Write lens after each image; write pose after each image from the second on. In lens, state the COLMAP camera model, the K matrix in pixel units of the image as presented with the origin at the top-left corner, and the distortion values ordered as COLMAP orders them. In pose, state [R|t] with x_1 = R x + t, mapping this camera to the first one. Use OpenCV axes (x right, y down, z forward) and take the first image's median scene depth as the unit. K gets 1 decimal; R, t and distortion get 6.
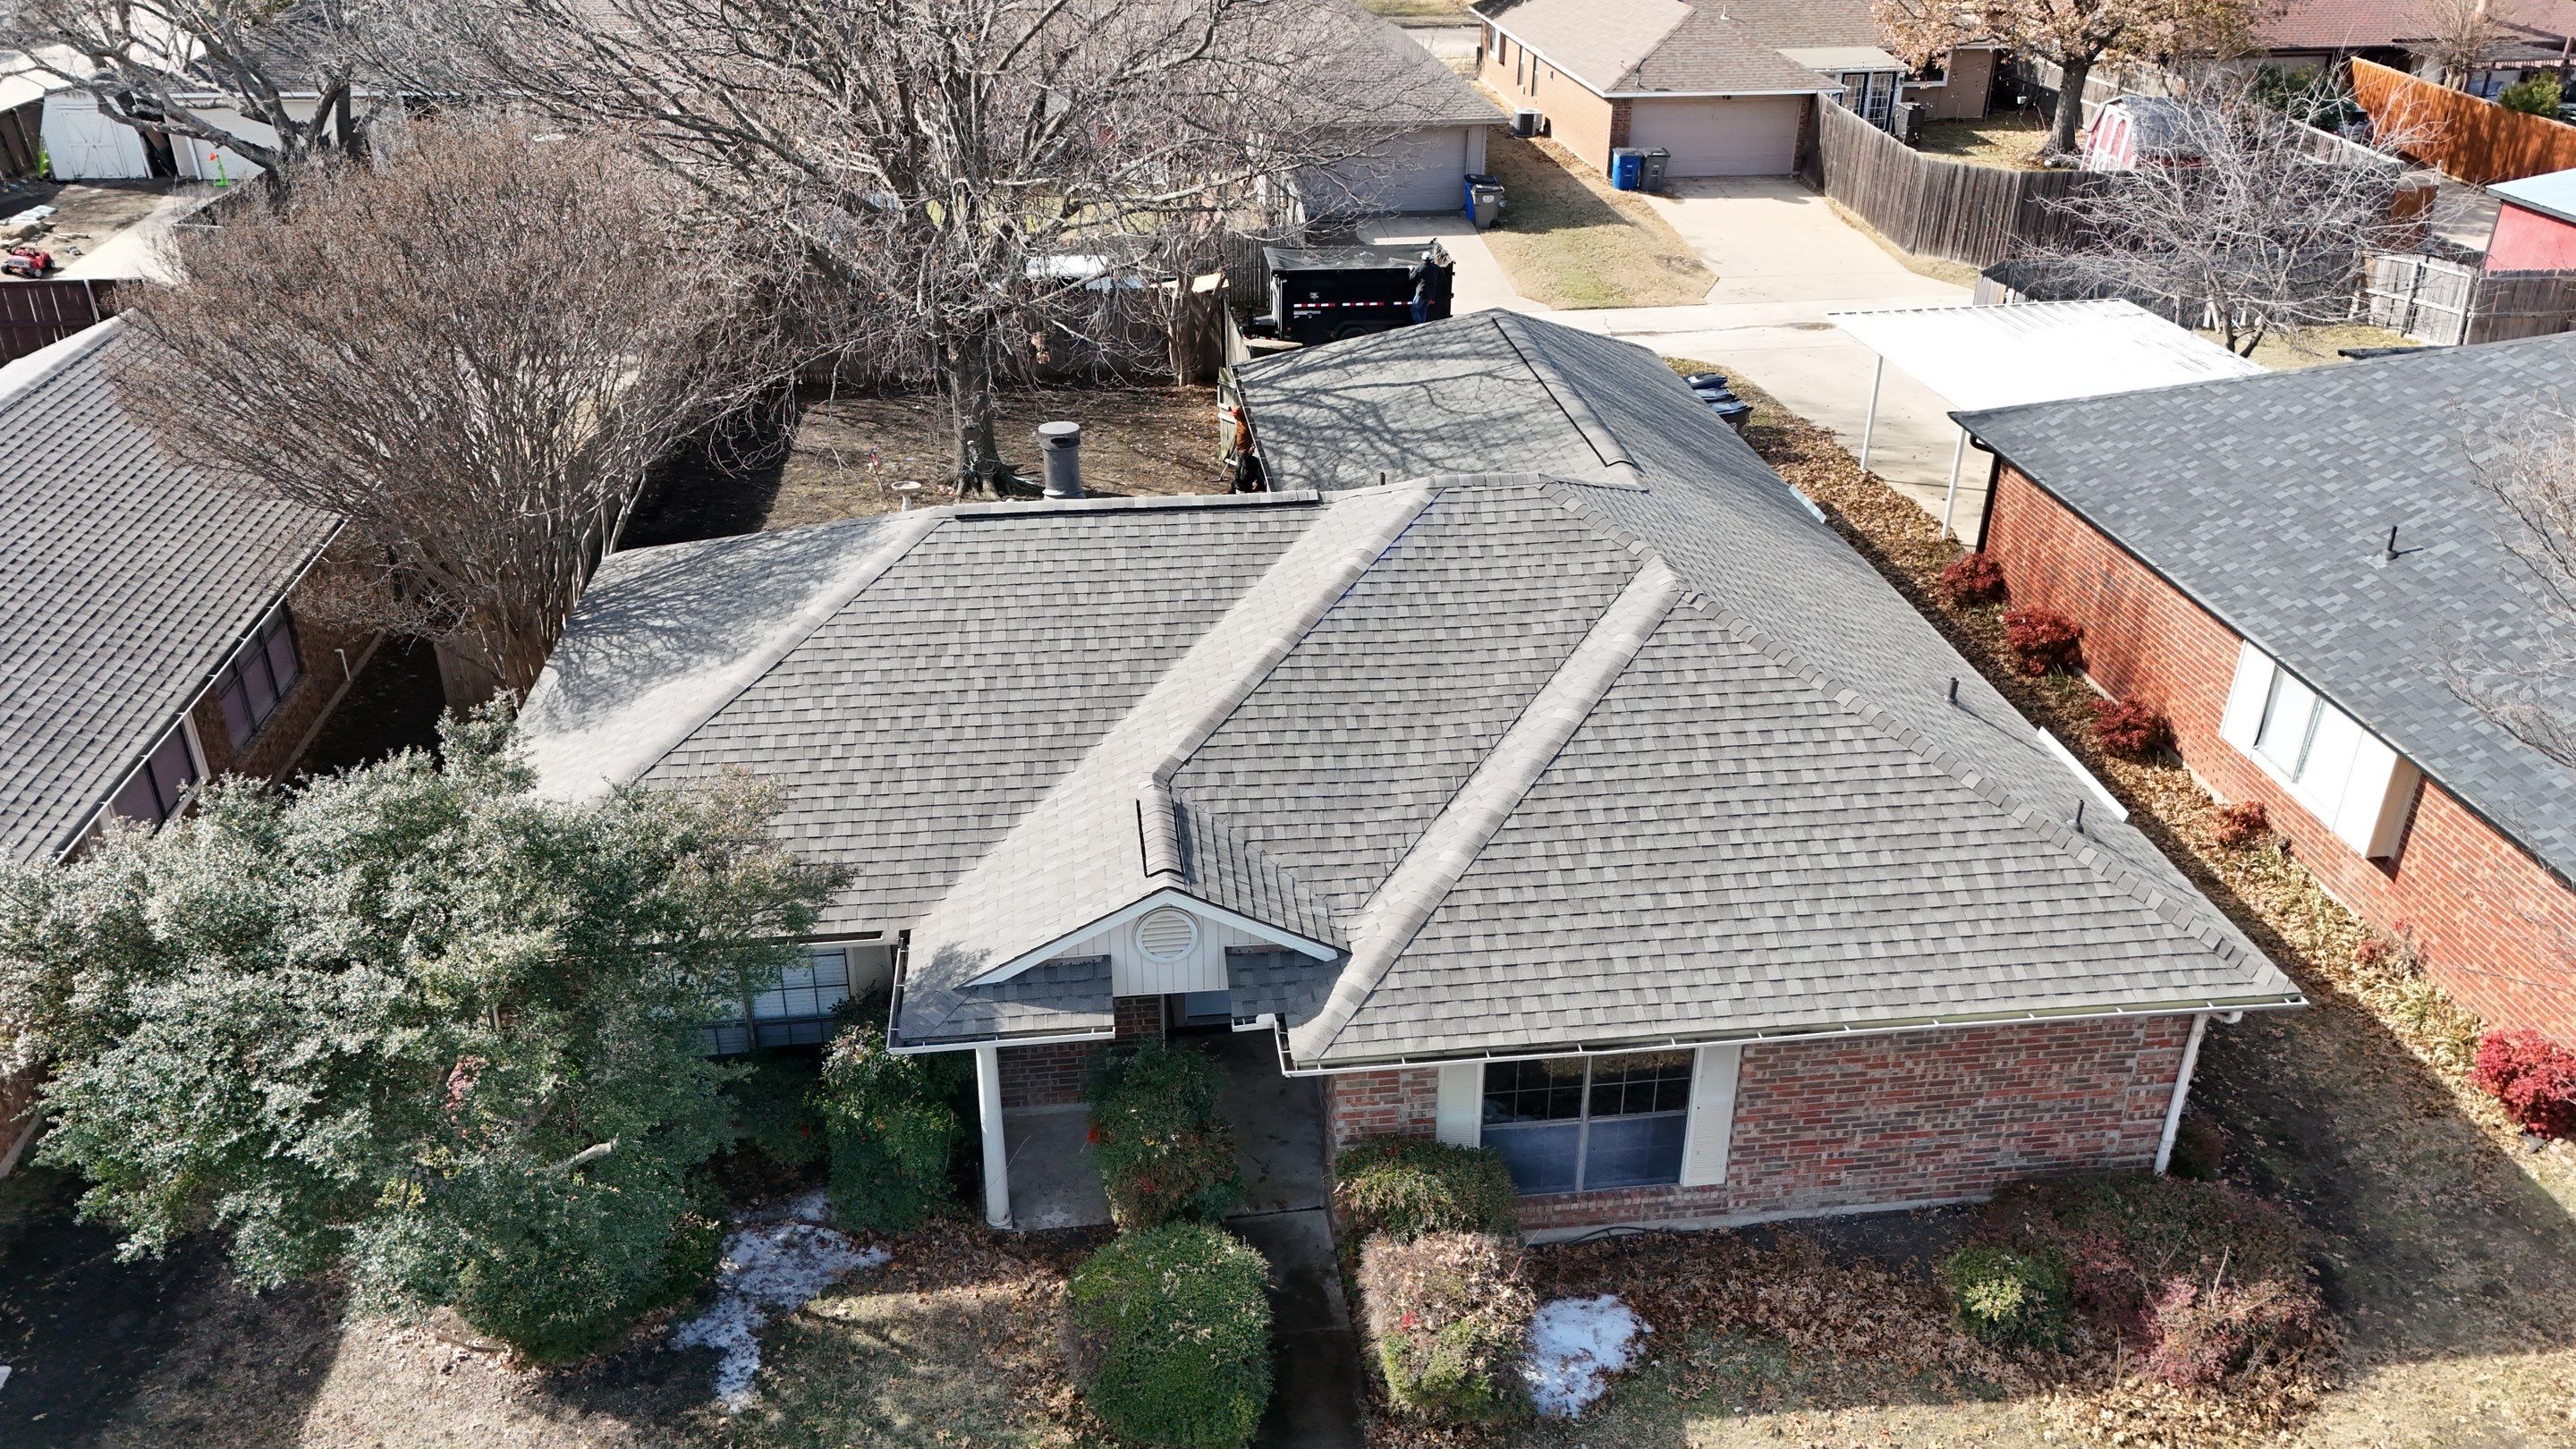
lens RADIAL K [[1890.8, 0, 1288.0], [0, 1890.8, 724.5], [0, 0, 1]] dist [0.078405, -0.098680]
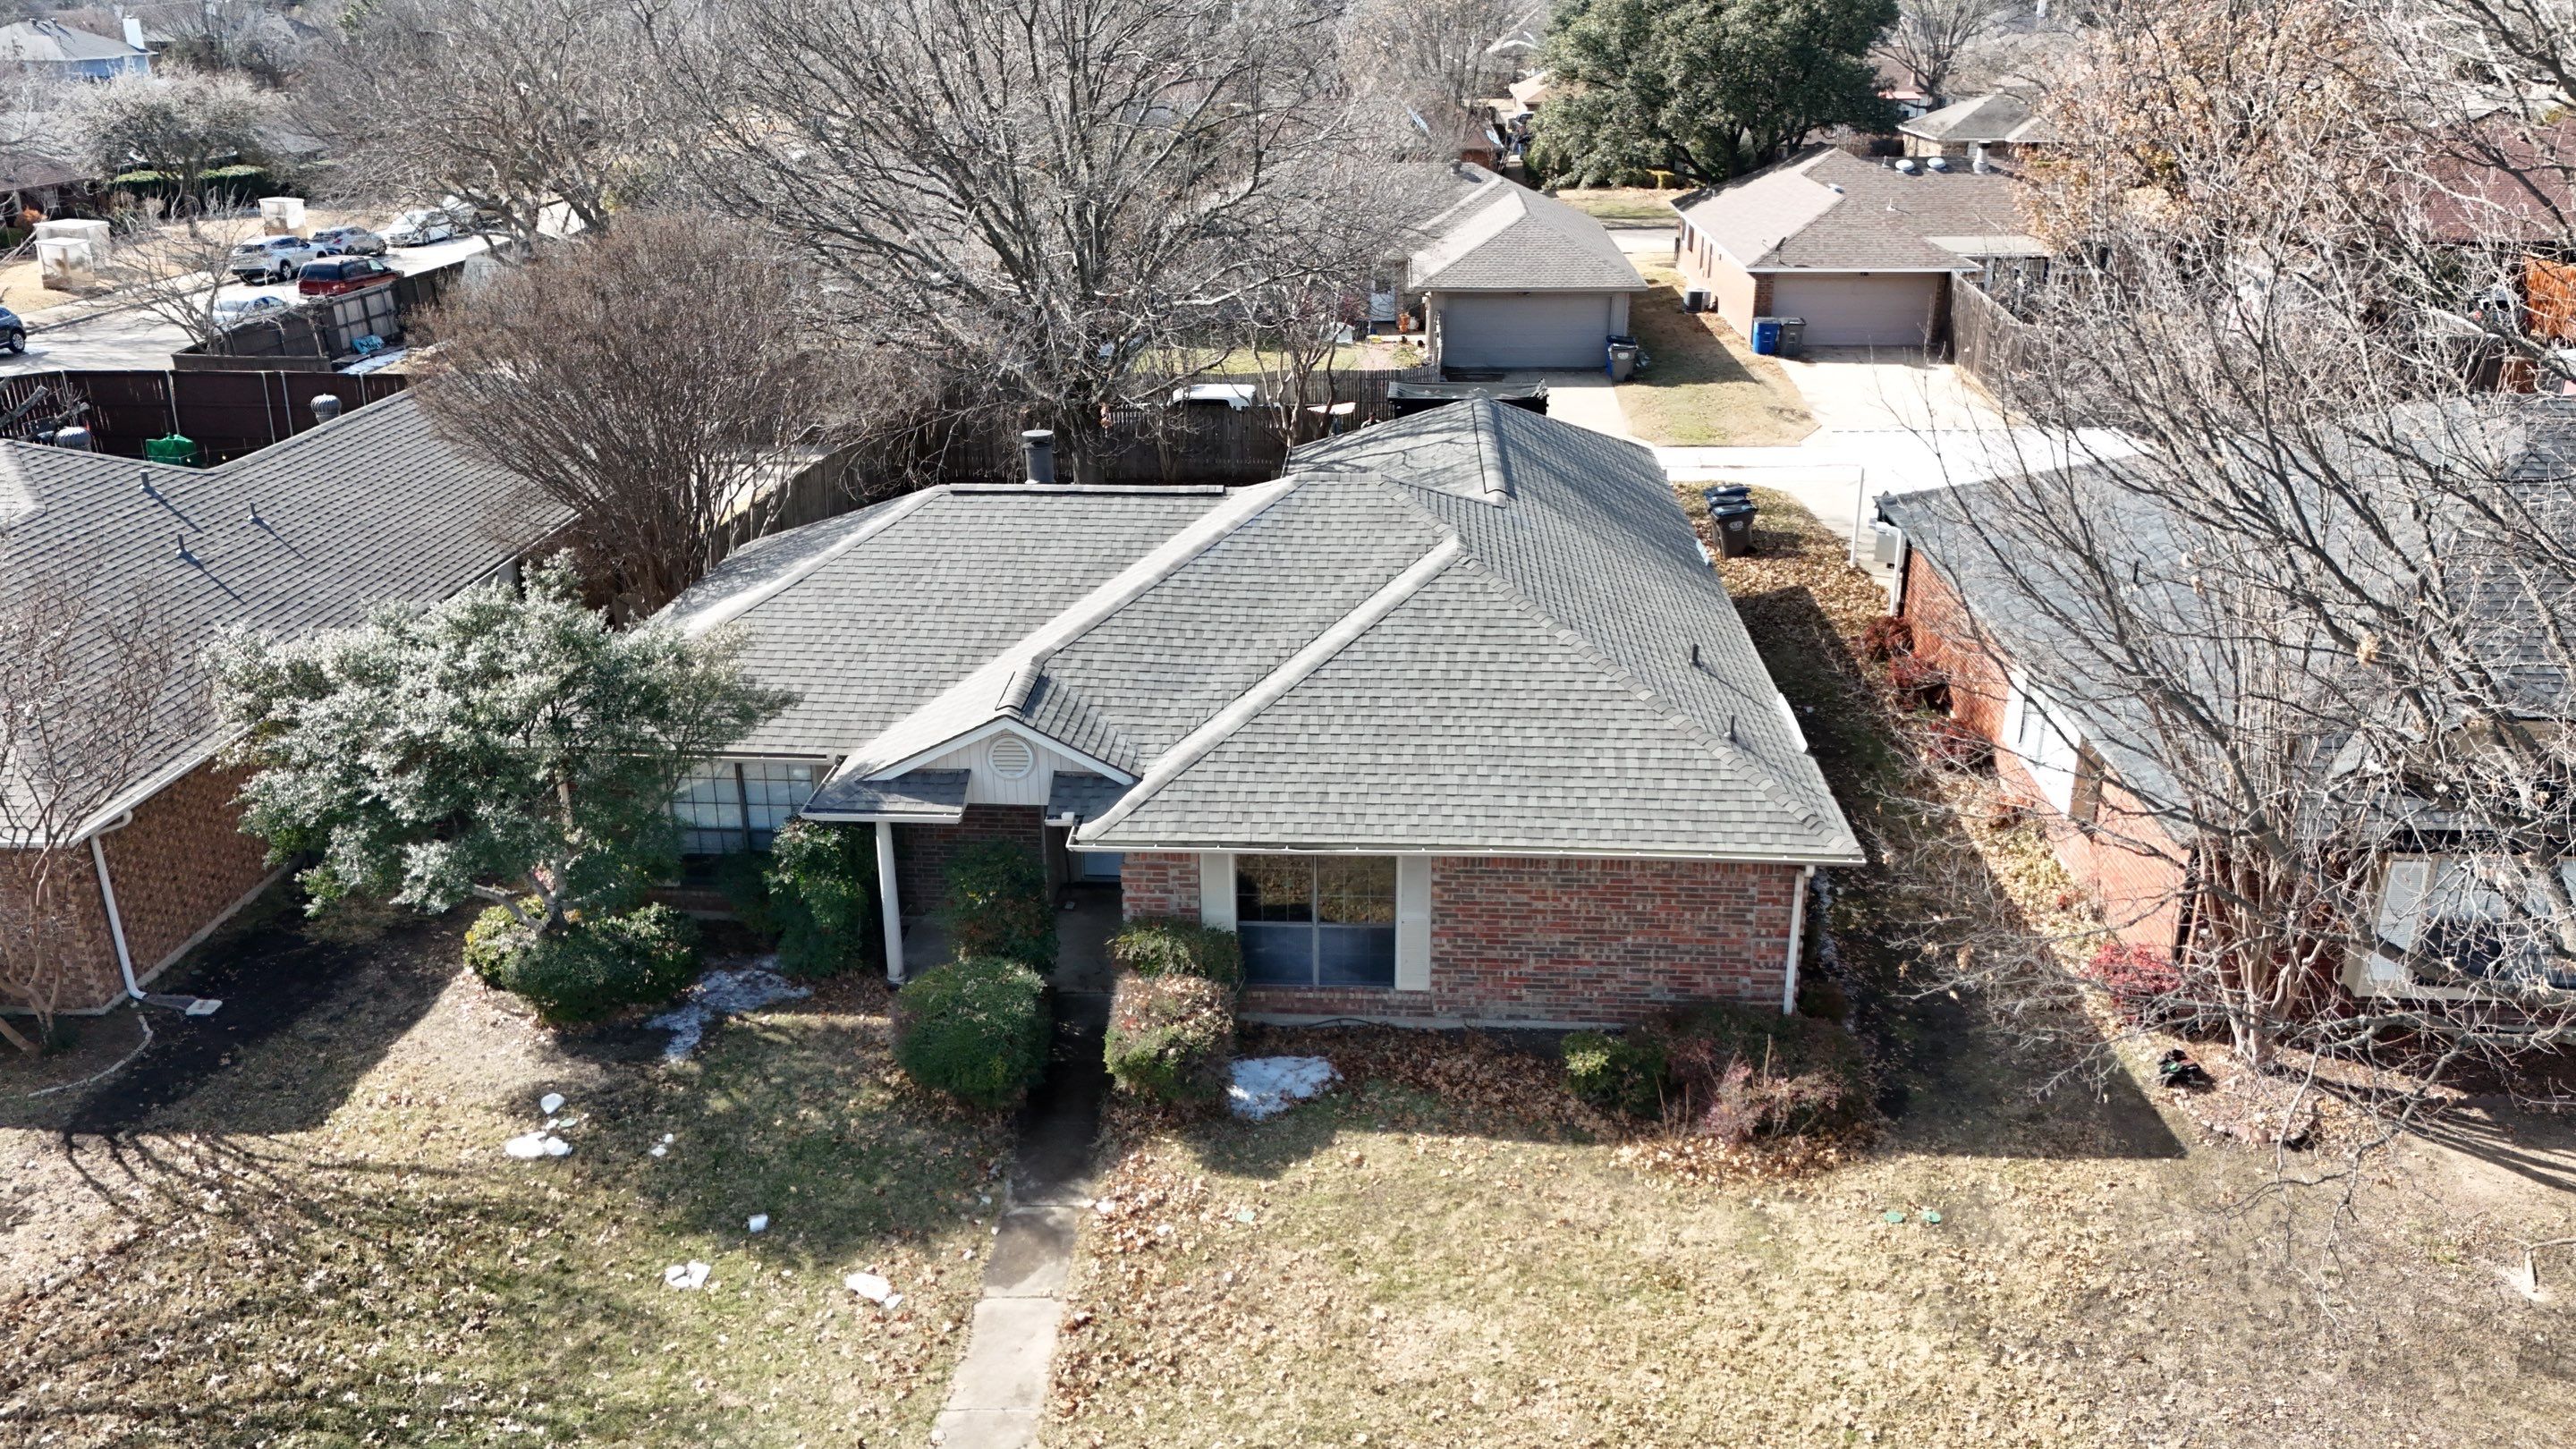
lens RADIAL K [[1881.5, 0, 1288.0], [0, 1881.5, 724.5], [0, 0, 1]] dist [0.091082, -0.087258]
pose [[0.984628, 0.056029, -0.165435, 0.340650], [-0.073206, 0.992329, -0.099622, 0.198701], [0.158584, 0.110201, 0.981176, -0.298565]]
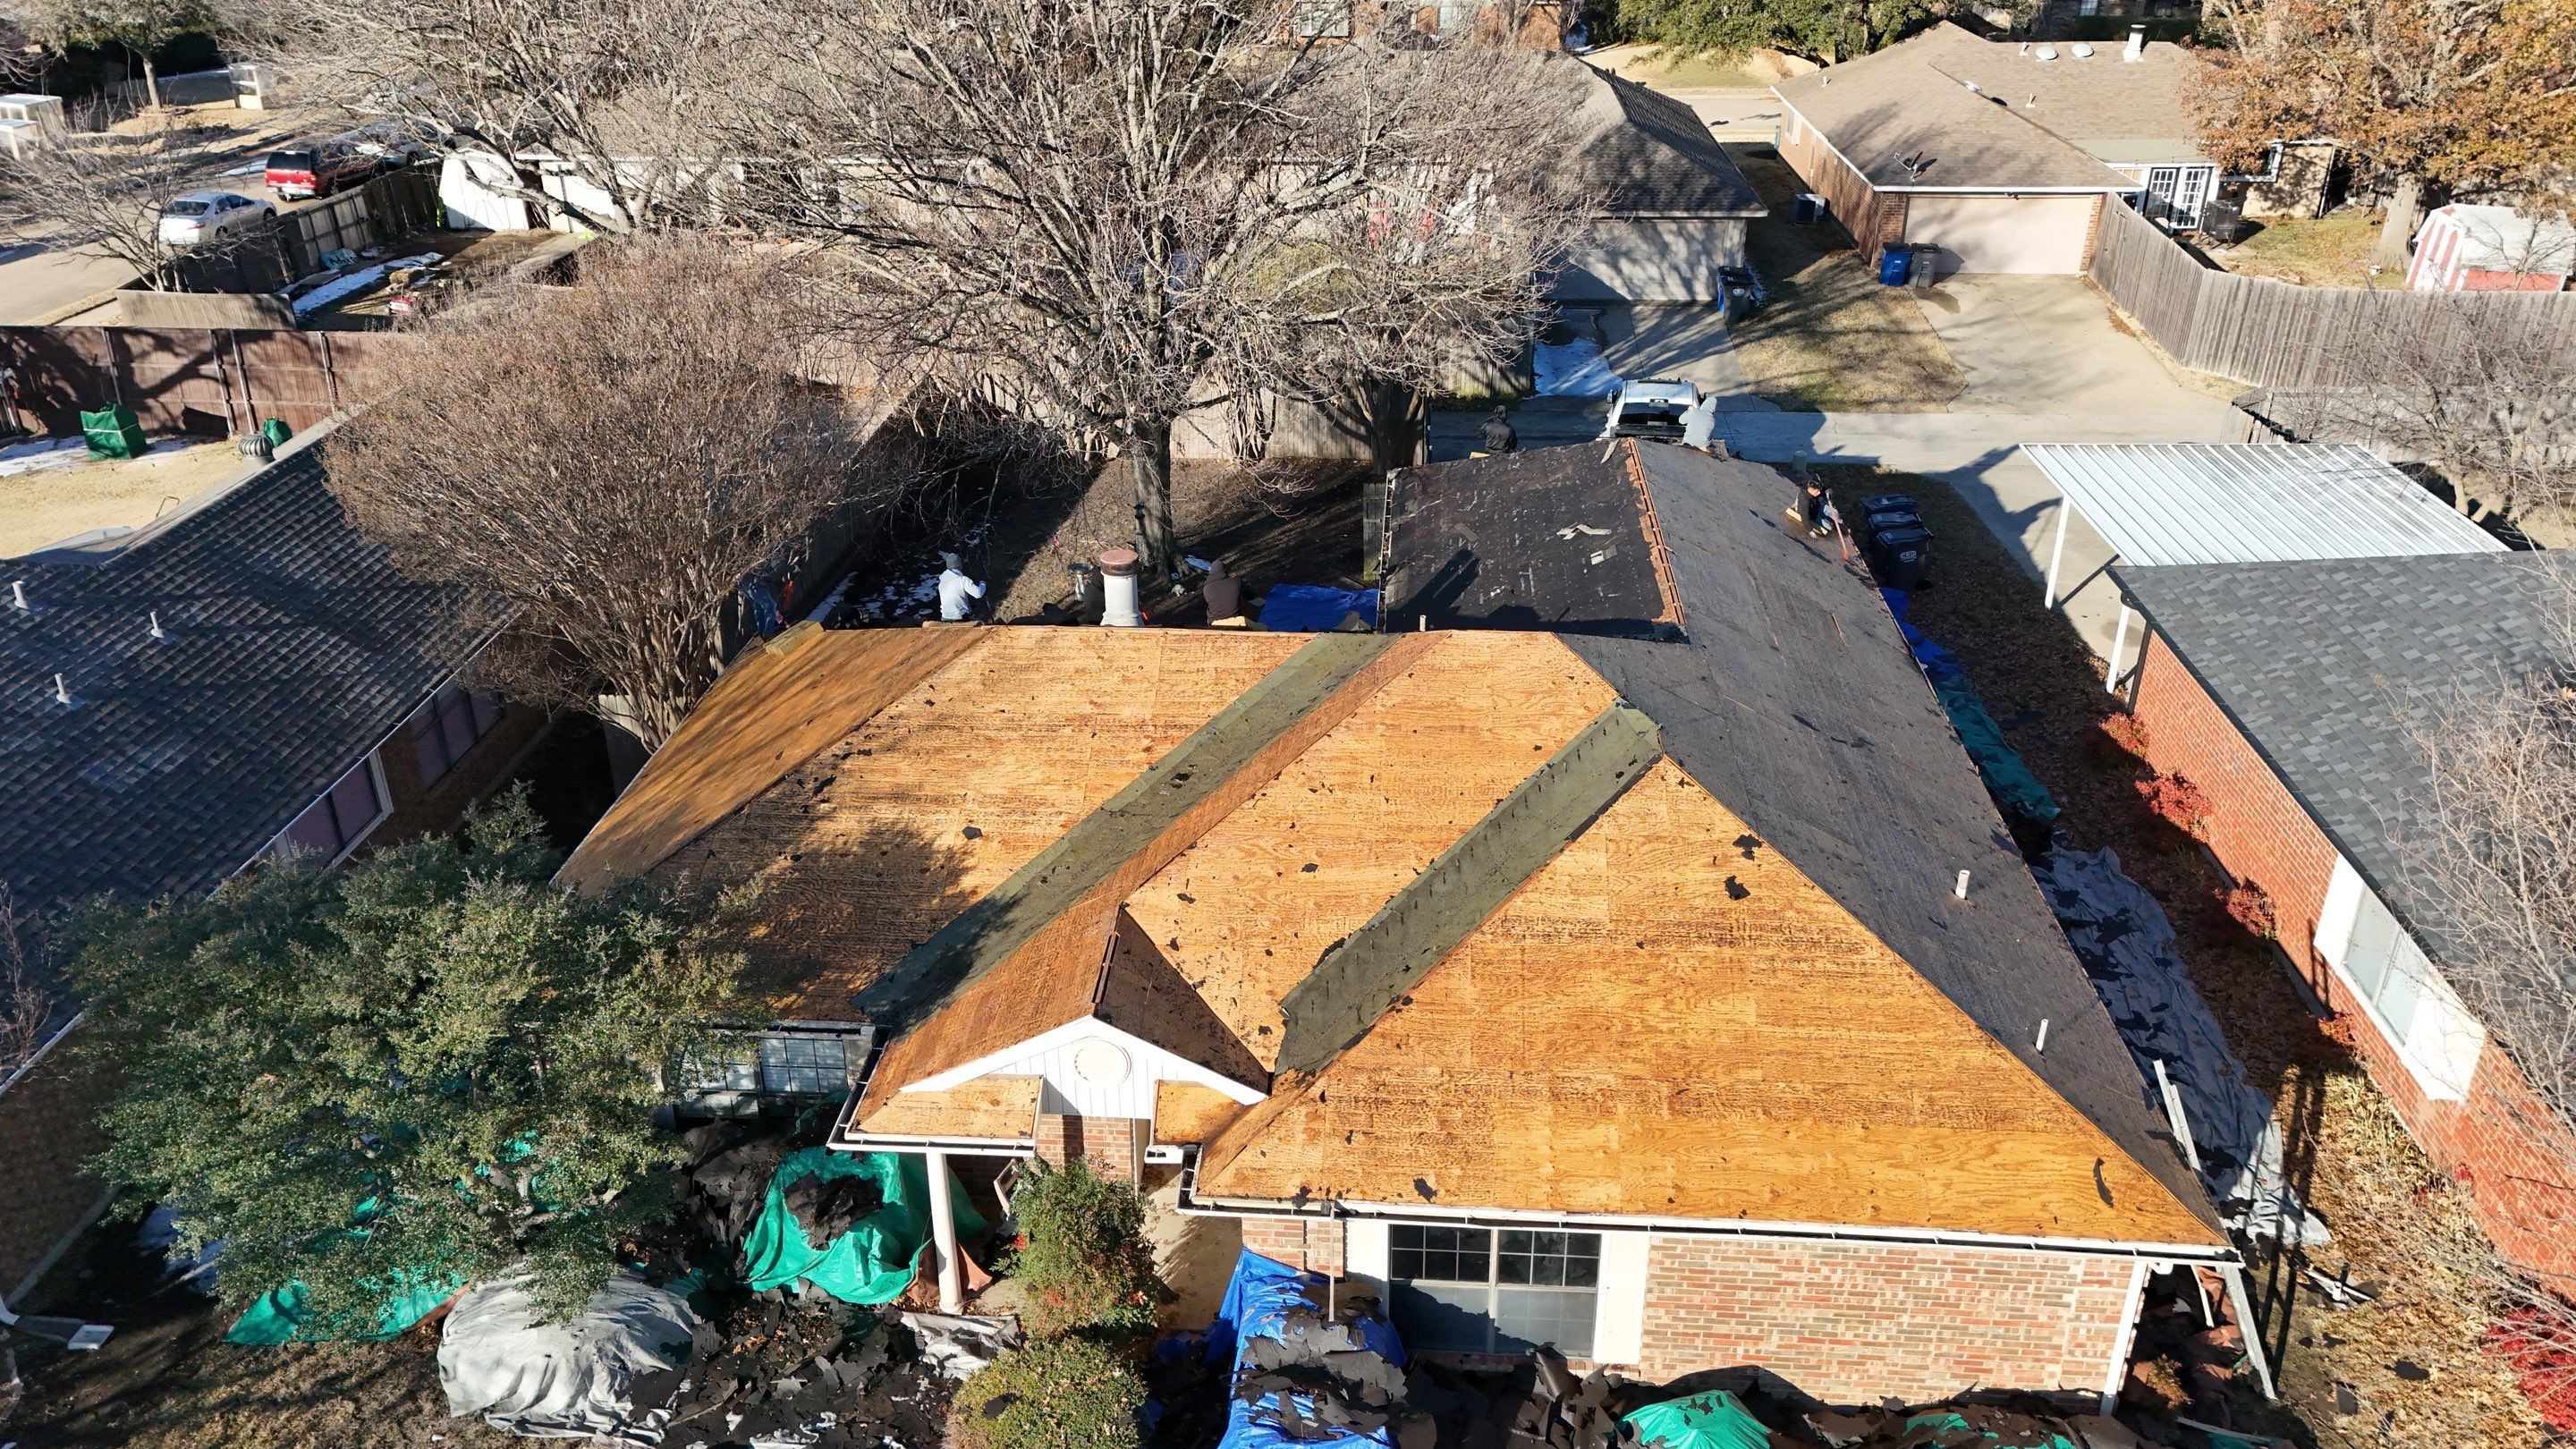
lens RADIAL K [[1881.5, 0, 1288.0], [0, 1881.5, 724.5], [0, 0, 1]] dist [0.091082, -0.087258]
pose [[0.982656, 0.077867, -0.168295, 0.192600], [-0.080679, 0.996691, -0.009925, -0.072406], [0.166965, 0.023331, 0.985687, -0.031371]]
